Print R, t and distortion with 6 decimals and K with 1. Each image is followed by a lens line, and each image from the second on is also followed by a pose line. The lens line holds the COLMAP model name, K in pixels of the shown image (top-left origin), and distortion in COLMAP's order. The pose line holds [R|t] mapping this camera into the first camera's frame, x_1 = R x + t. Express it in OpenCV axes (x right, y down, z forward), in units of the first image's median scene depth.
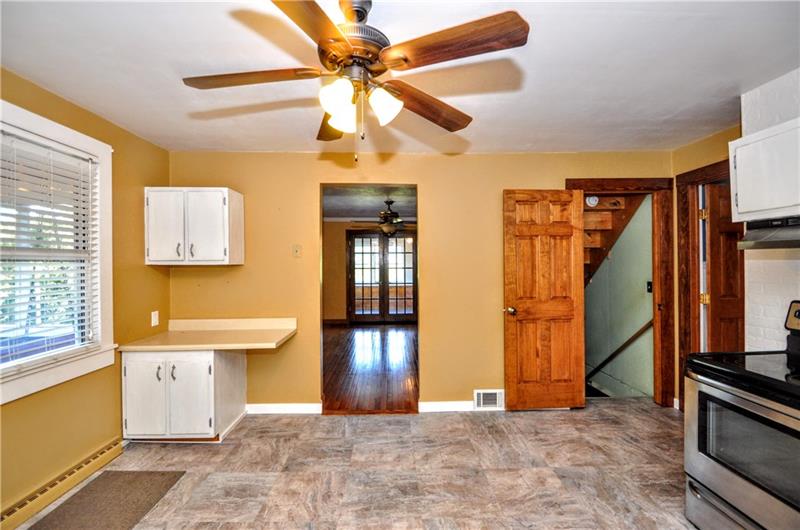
lens RADIAL K [[349.9, 0, 394.5], [0, 349.9, 264.4], [0, 0, 1]] dist [-0.000817, -0.004949]
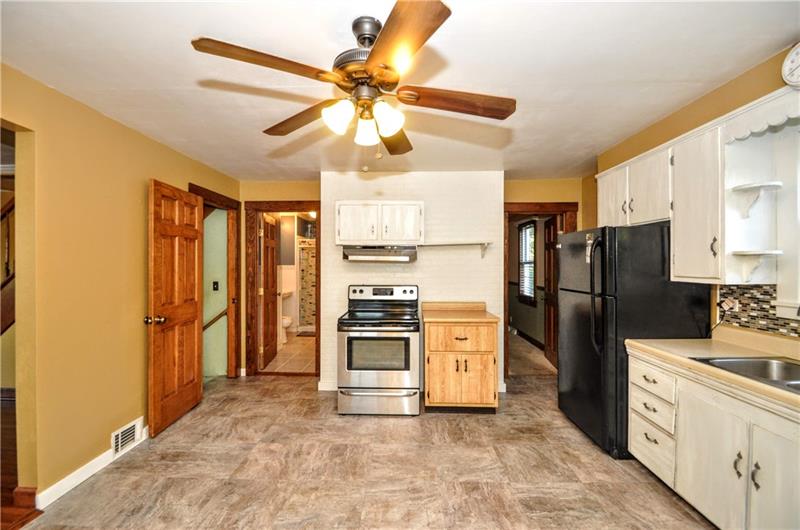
lens RADIAL K [[349.9, 0, 401.4], [0, 349.9, 266.0], [0, 0, 1]] dist [-0.000817, -0.004949]
pose [[0.022447, 0.007465, 0.999720, -0.523344], [-0.005247, 0.999959, -0.007349, 0.001561], [-0.999734, -0.005081, 0.022485, 0.373486]]
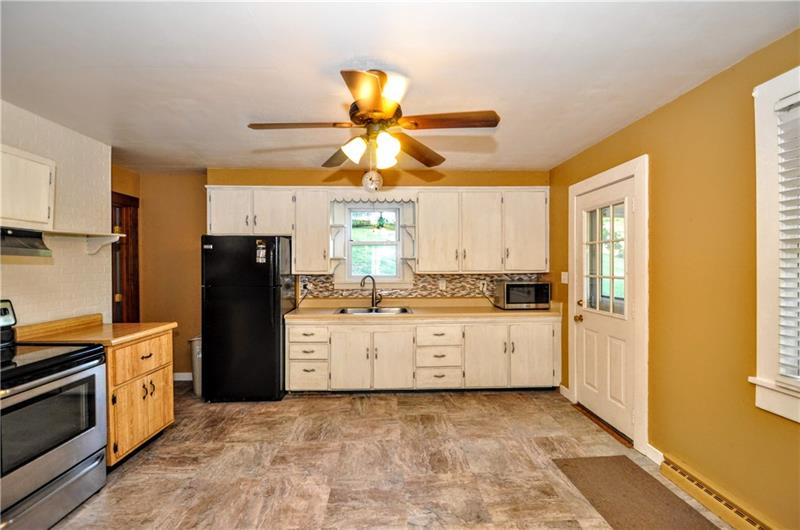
lens RADIAL K [[349.9, 0, 395.8], [0, 349.9, 268.0], [0, 0, 1]] dist [-0.000817, -0.004949]
pose [[-0.999547, 0.012276, -0.027480, -0.067124], [0.012119, 0.999909, 0.005888, 0.001185], [0.027550, 0.005552, -0.999605, 1.037723]]
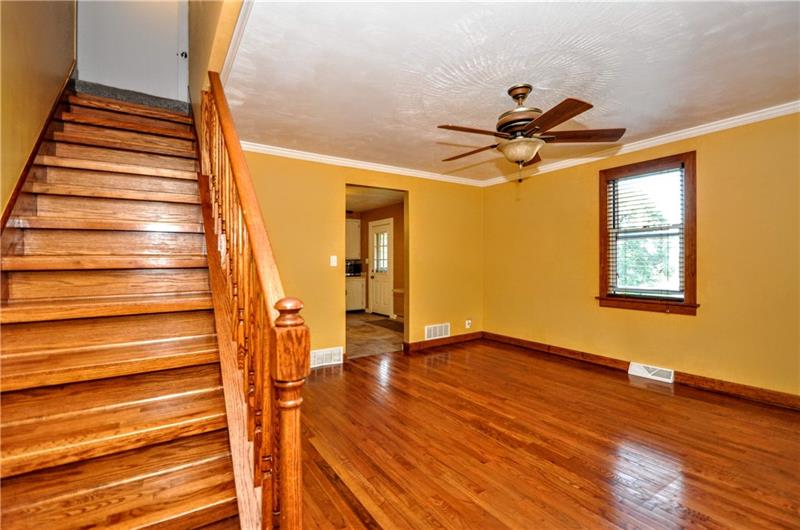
lens RADIAL K [[349.9, 0, 398.0], [0, 349.9, 261.3], [0, 0, 1]] dist [-0.000817, -0.004949]
pose [[-0.838775, 0.006486, -0.544440, 0.597412], [0.008965, 0.999958, -0.001897, 0.056989], [0.544405, -0.006472, -0.838797, 2.264793]]
